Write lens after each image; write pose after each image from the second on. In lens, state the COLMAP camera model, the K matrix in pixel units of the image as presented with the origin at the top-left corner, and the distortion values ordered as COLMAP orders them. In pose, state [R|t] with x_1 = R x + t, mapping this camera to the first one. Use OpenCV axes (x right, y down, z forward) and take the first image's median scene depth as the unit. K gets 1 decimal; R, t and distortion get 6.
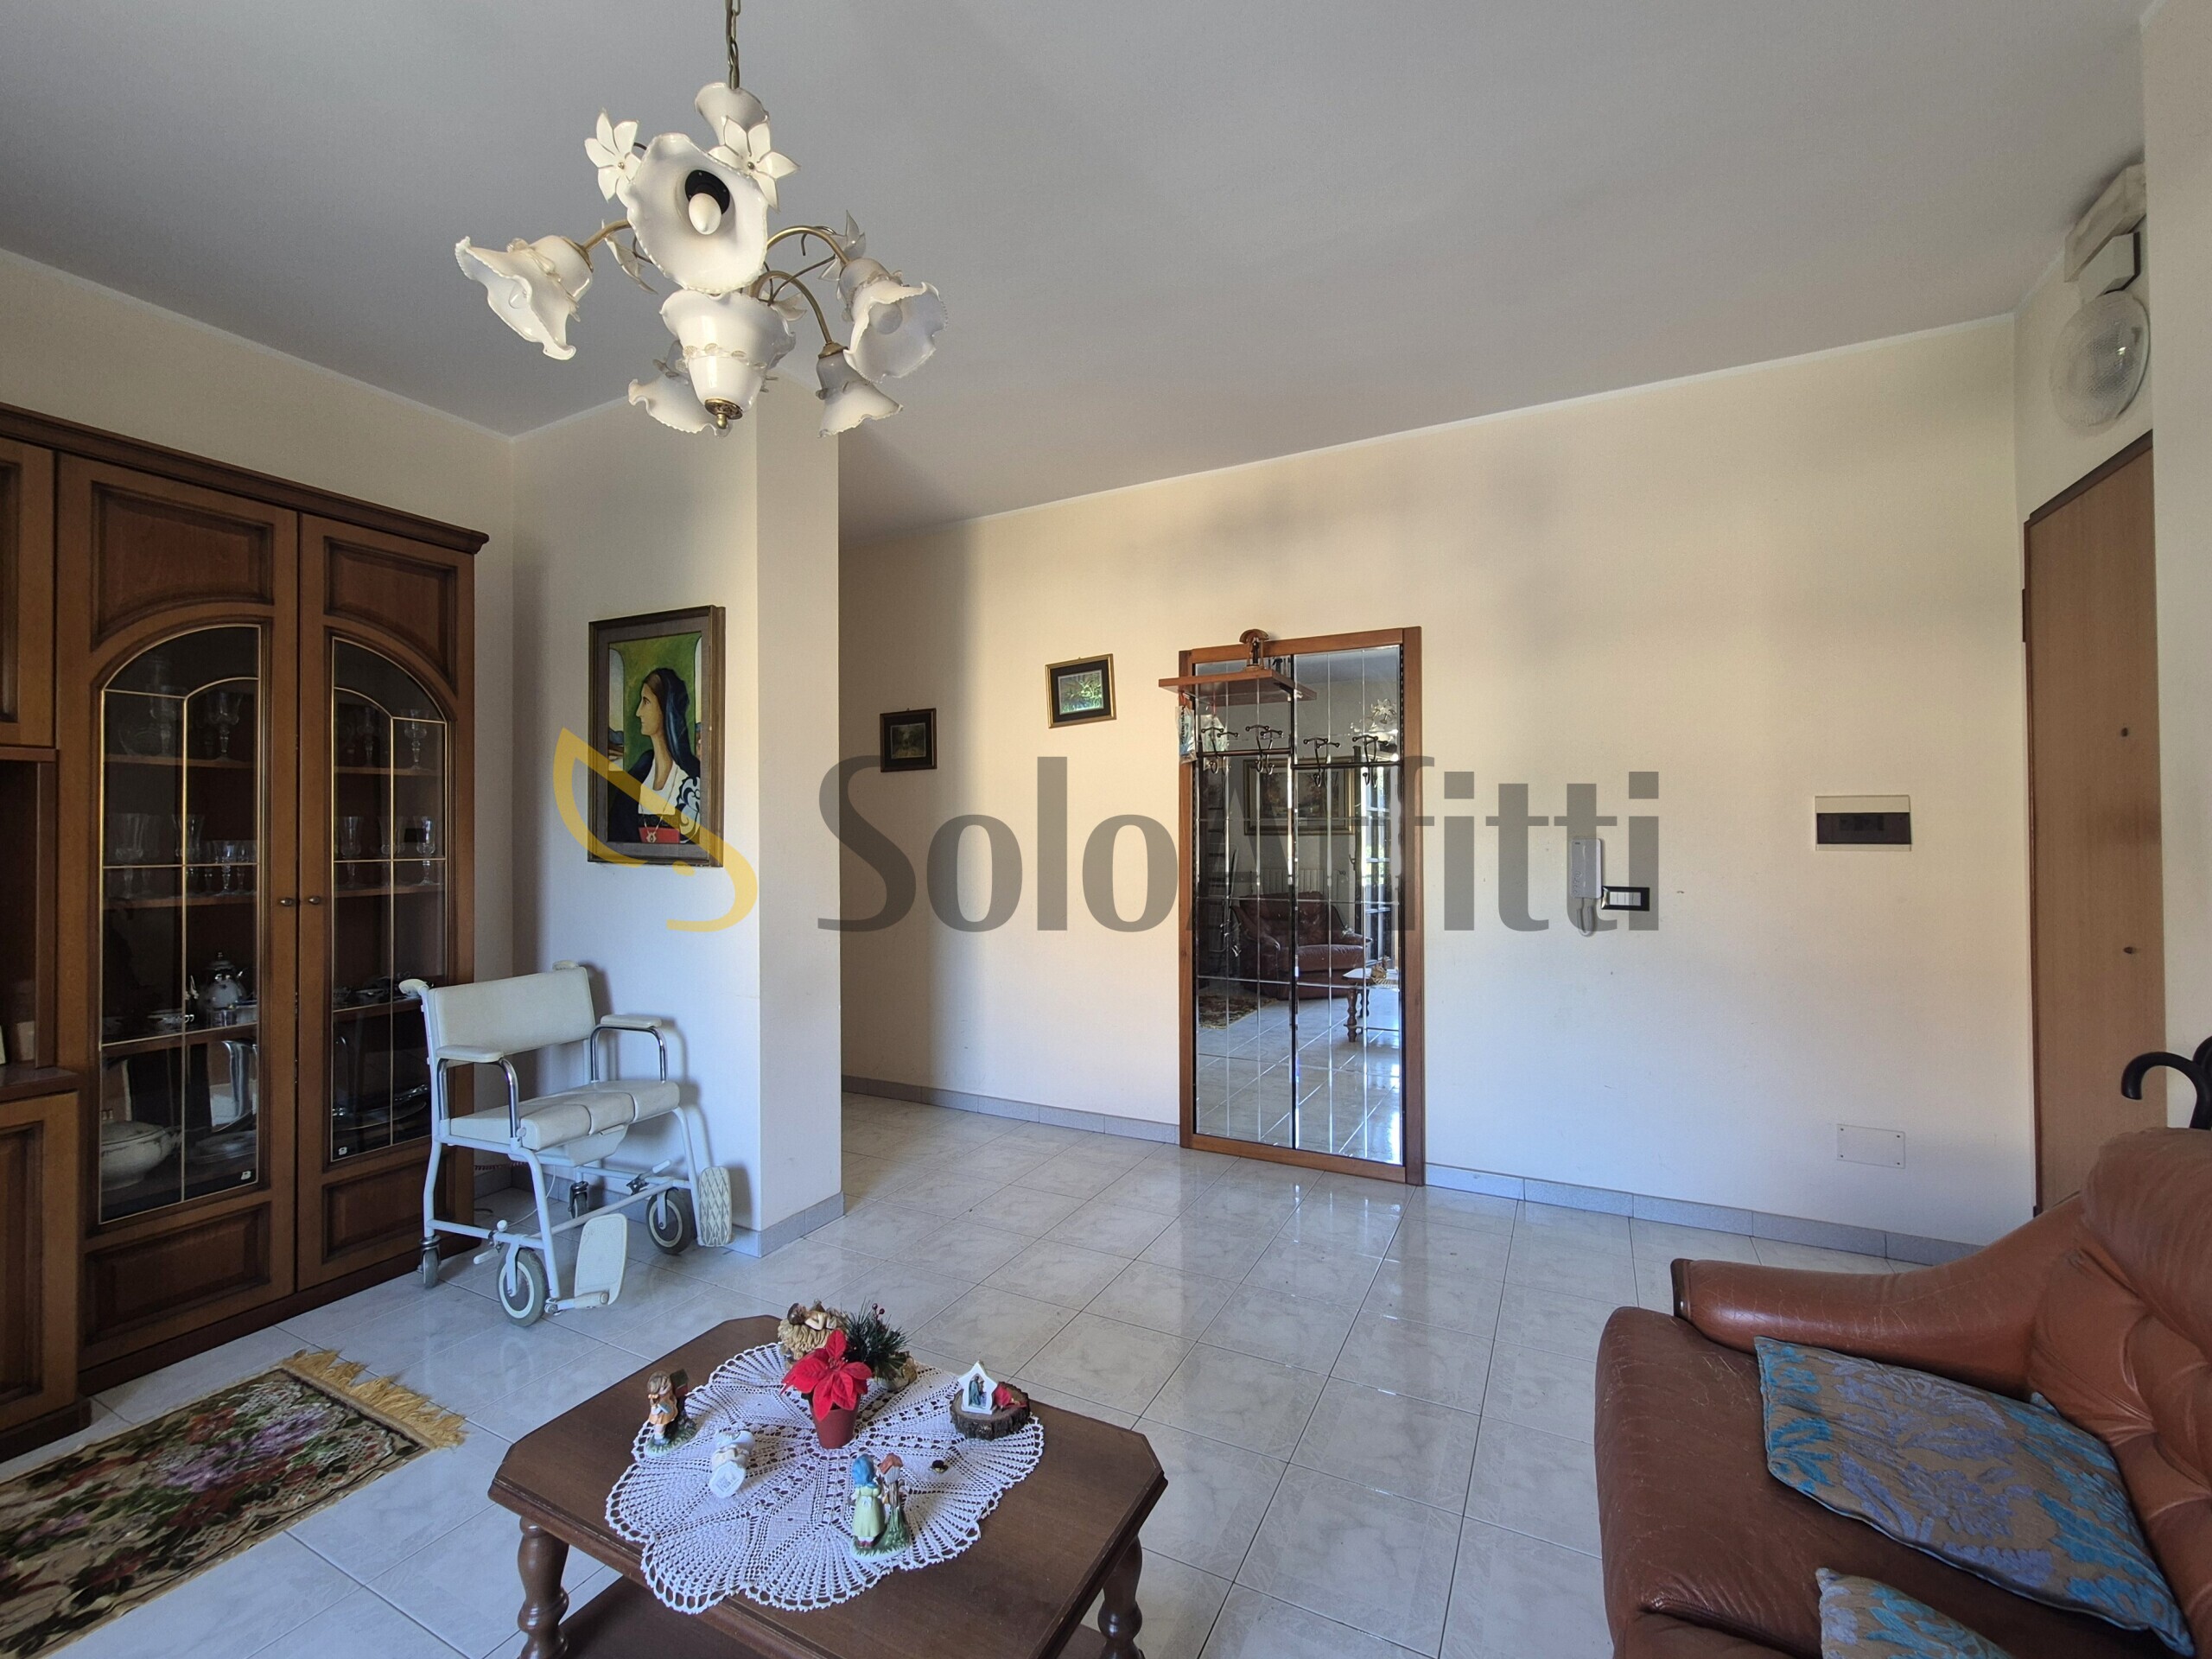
lens RADIAL K [[912.6, 0, 1107.5], [0, 912.6, 826.3], [0, 0, 1]] dist [-0.002742, 0.000000]
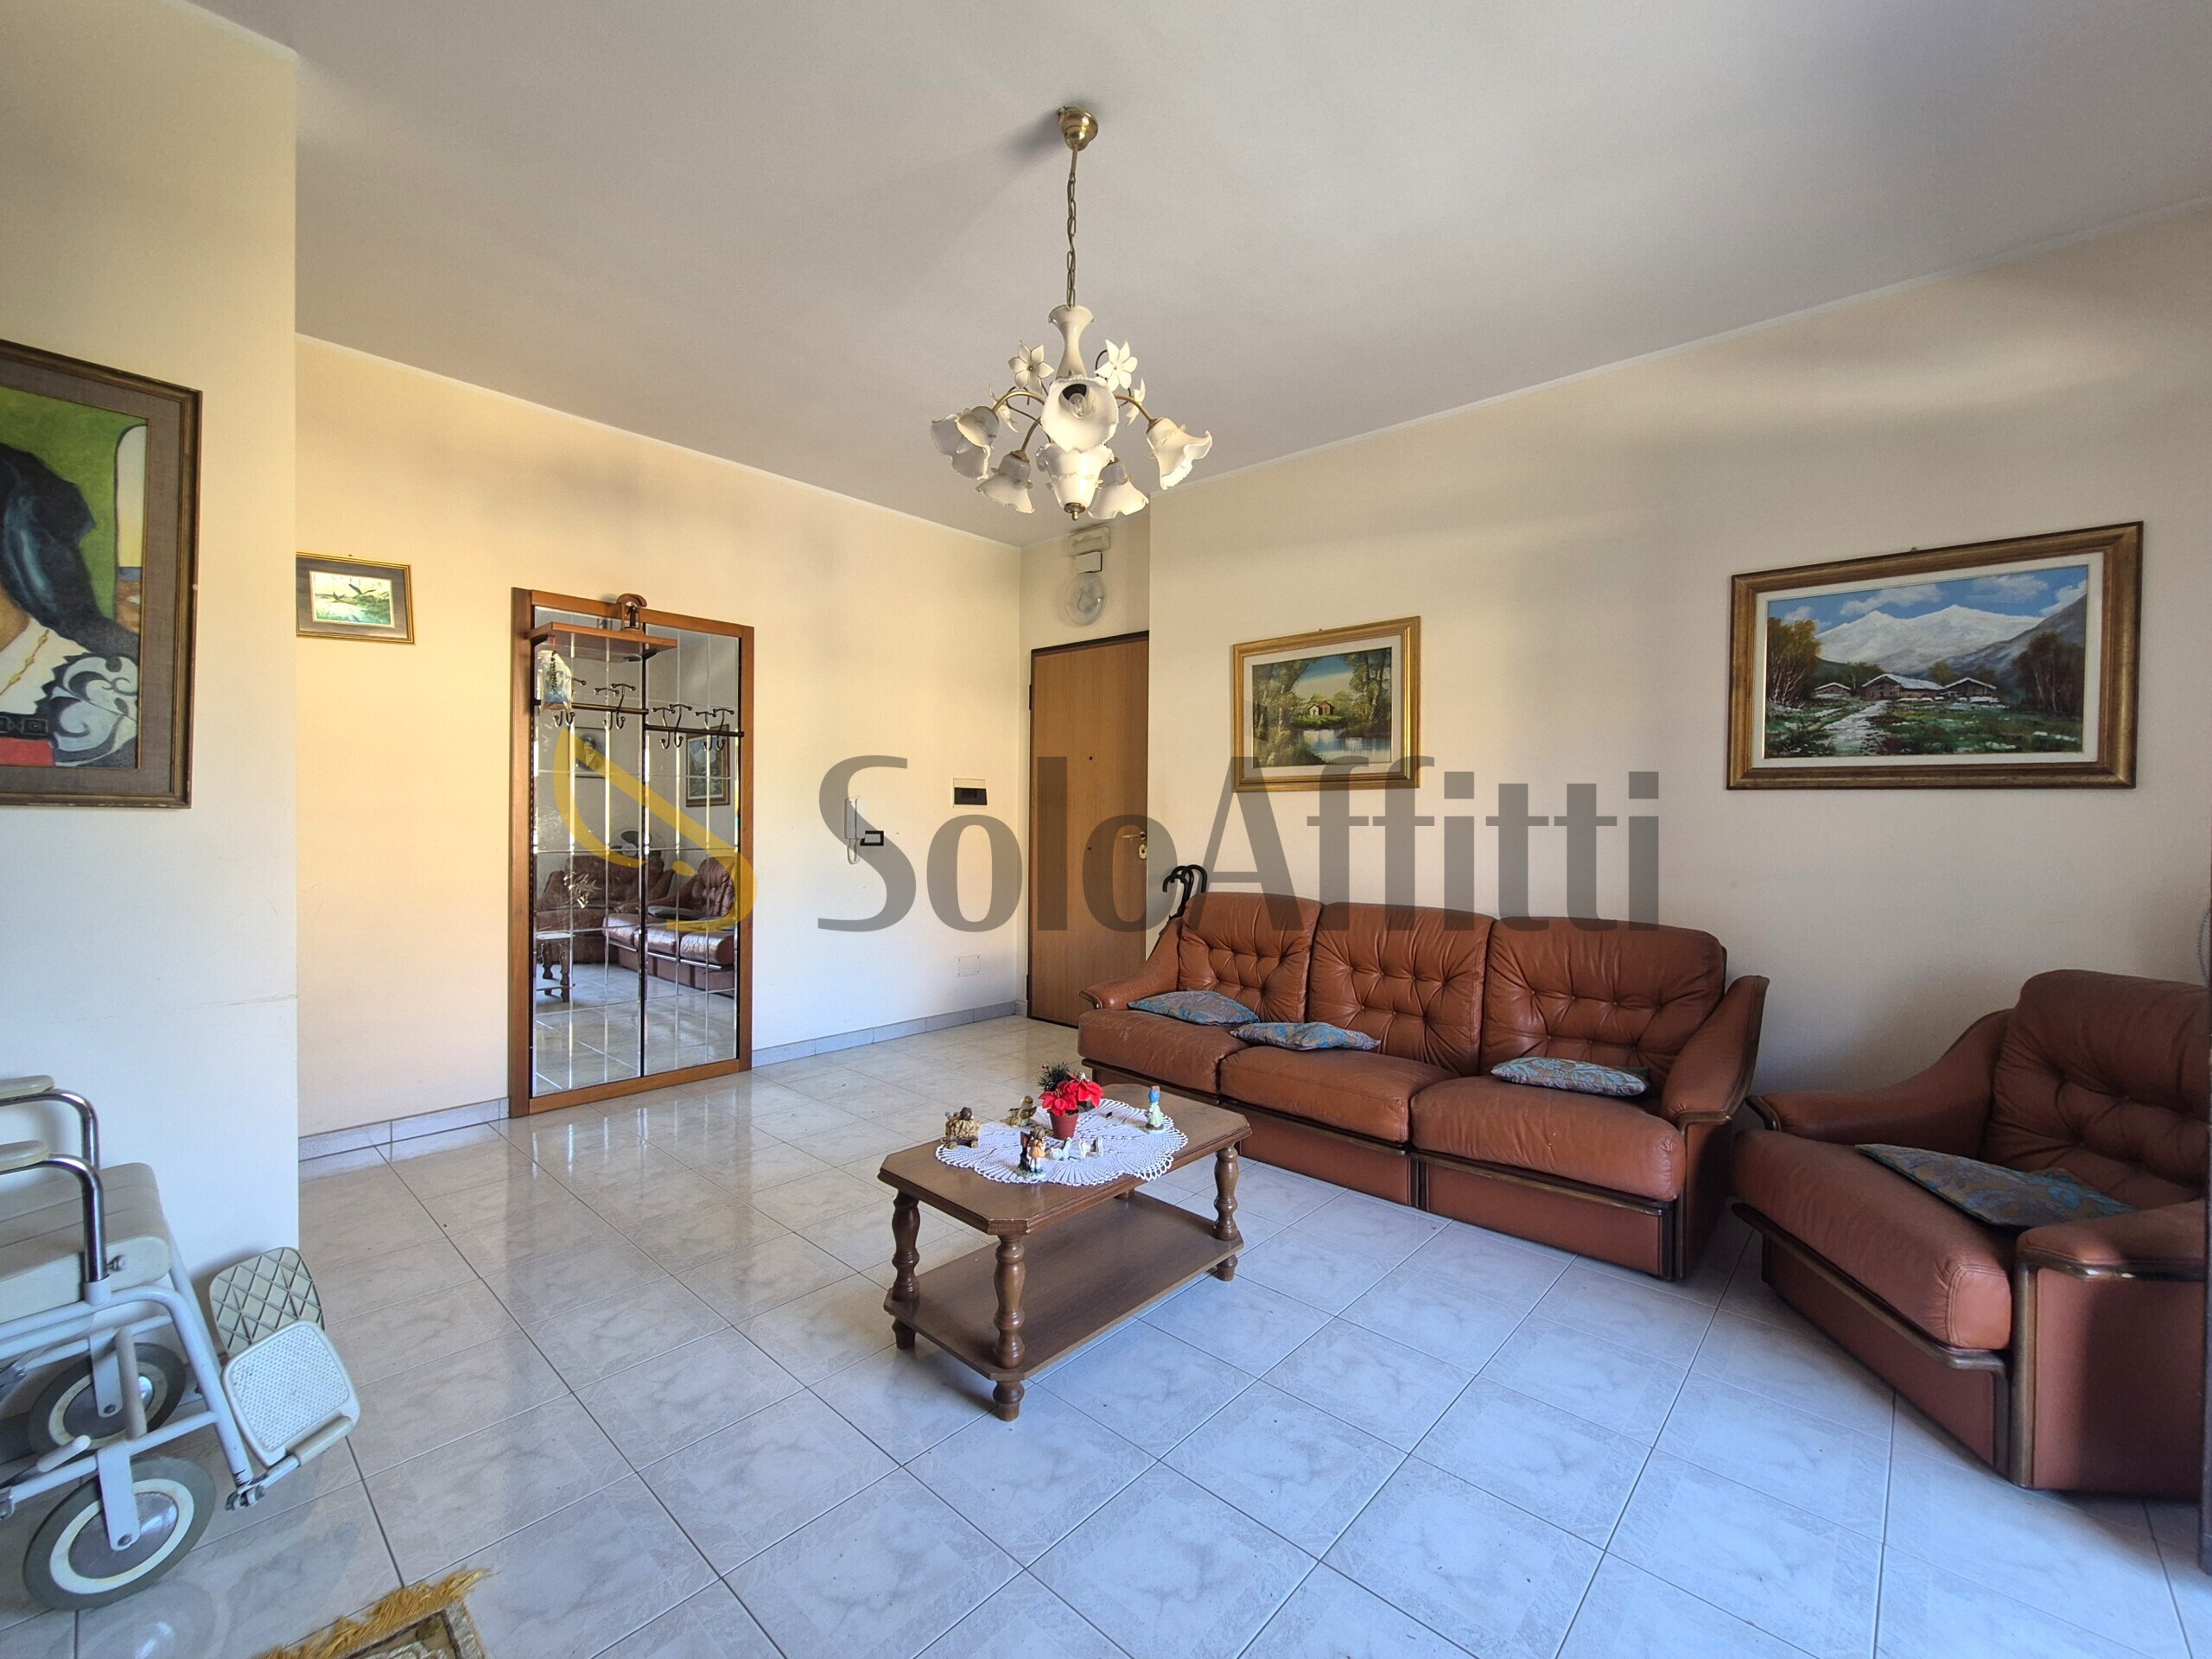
lens RADIAL K [[912.6, 0, 1103.1], [0, 912.6, 826.7], [0, 0, 1]] dist [-0.002742, 0.000000]
pose [[0.268743, -0.004371, 0.963202, -0.740094], [-0.021617, 0.999710, 0.010568, 0.031894], [-0.962969, -0.023662, 0.268571, 0.192648]]
